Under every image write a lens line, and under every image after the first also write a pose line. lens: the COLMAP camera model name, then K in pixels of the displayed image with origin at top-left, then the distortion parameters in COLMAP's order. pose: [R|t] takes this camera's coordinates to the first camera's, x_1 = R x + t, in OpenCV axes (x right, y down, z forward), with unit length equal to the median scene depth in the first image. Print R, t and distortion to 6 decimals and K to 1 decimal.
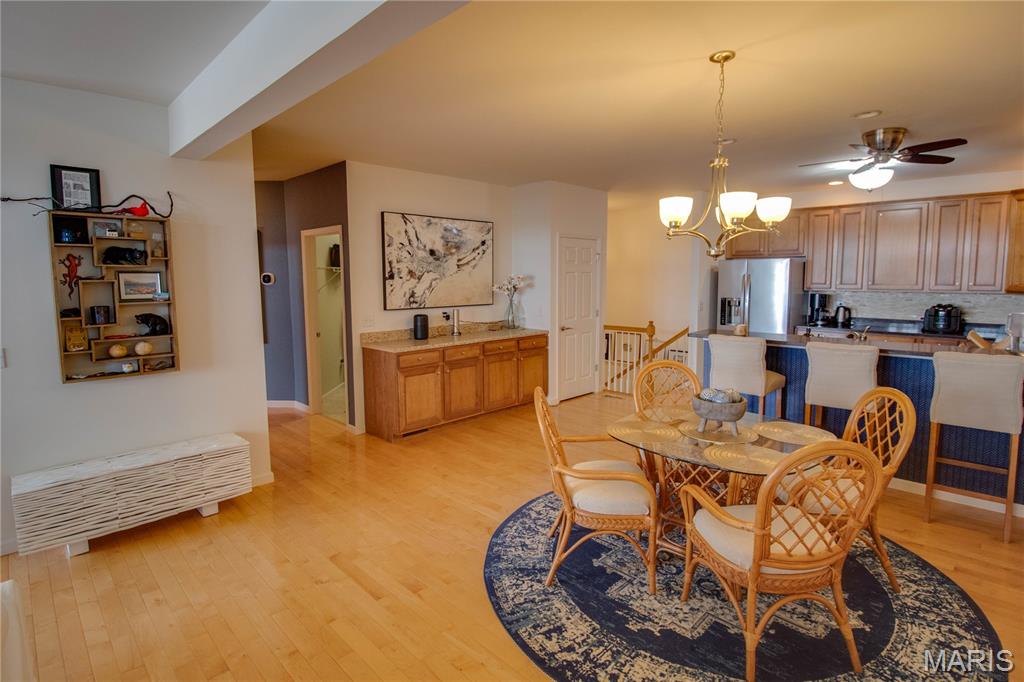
lens RADIAL K [[515.1, 0, 508.0], [0, 515.1, 329.8], [0, 0, 1]] dist [-0.016059, -0.000437]
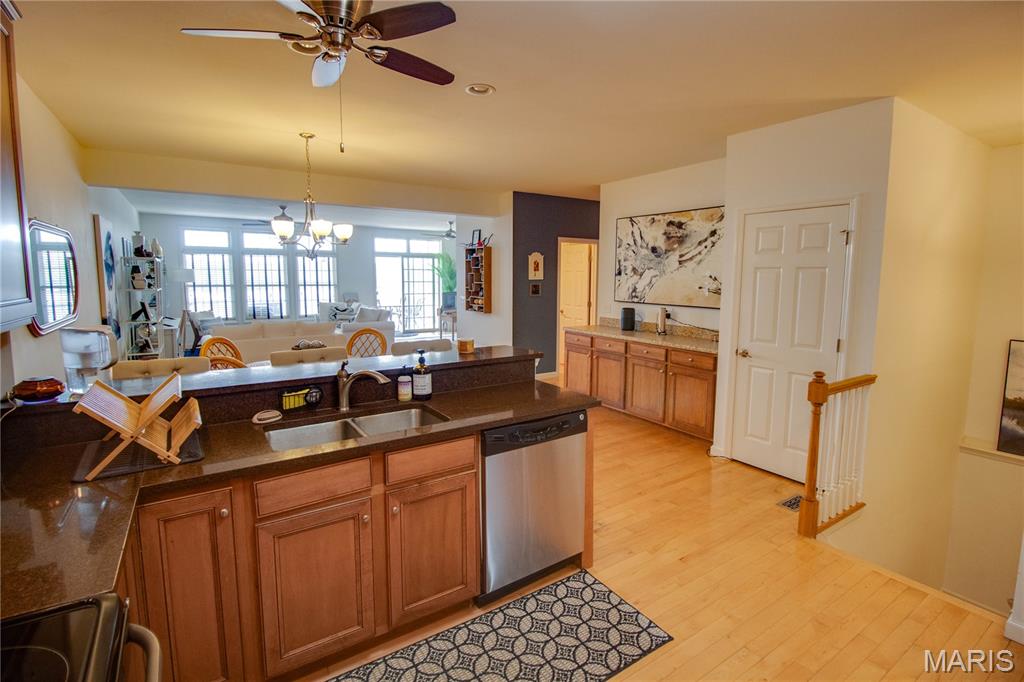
lens RADIAL K [[489.7, 0, 516.8], [0, 489.7, 327.8], [0, 0, 1]] dist [-0.013953, -0.000627]
pose [[-0.182246, 0.110055, -0.977074, 0.865850], [-0.108825, 0.985353, 0.131286, -0.095801], [0.977212, 0.130257, -0.167600, 0.919381]]
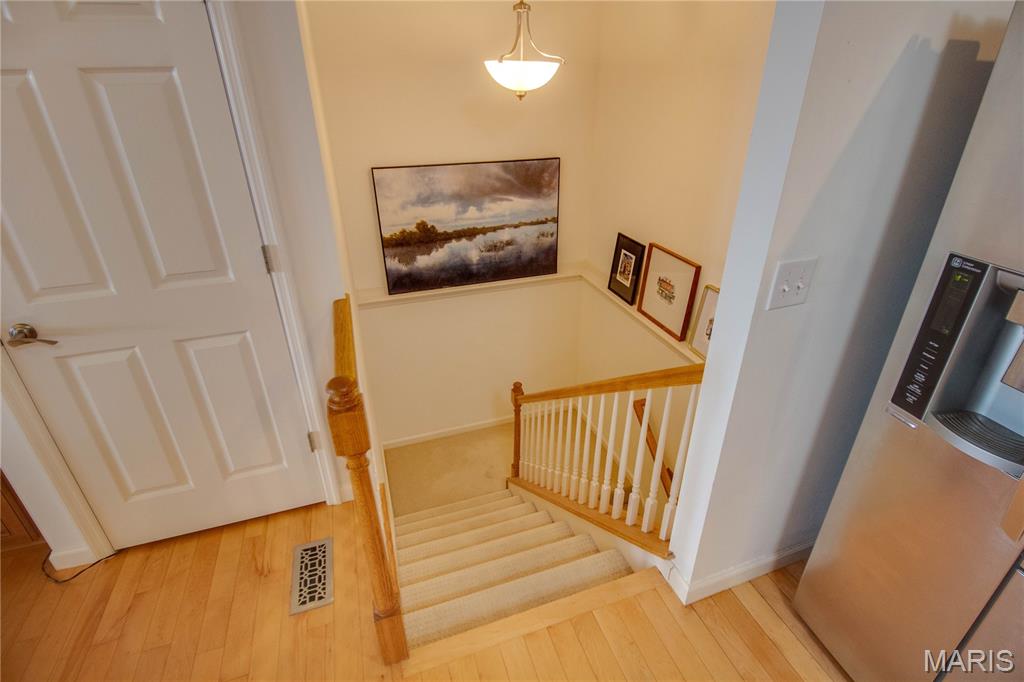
lens RADIAL K [[489.7, 0, 516.8], [0, 489.7, 327.8], [0, 0, 1]] dist [-0.013953, -0.000627]
pose [[0.903589, 0.190943, -0.383493, 0.448891], [-0.041891, 0.930268, 0.364481, -0.108410], [0.426347, -0.313276, 0.848579, 1.024343]]
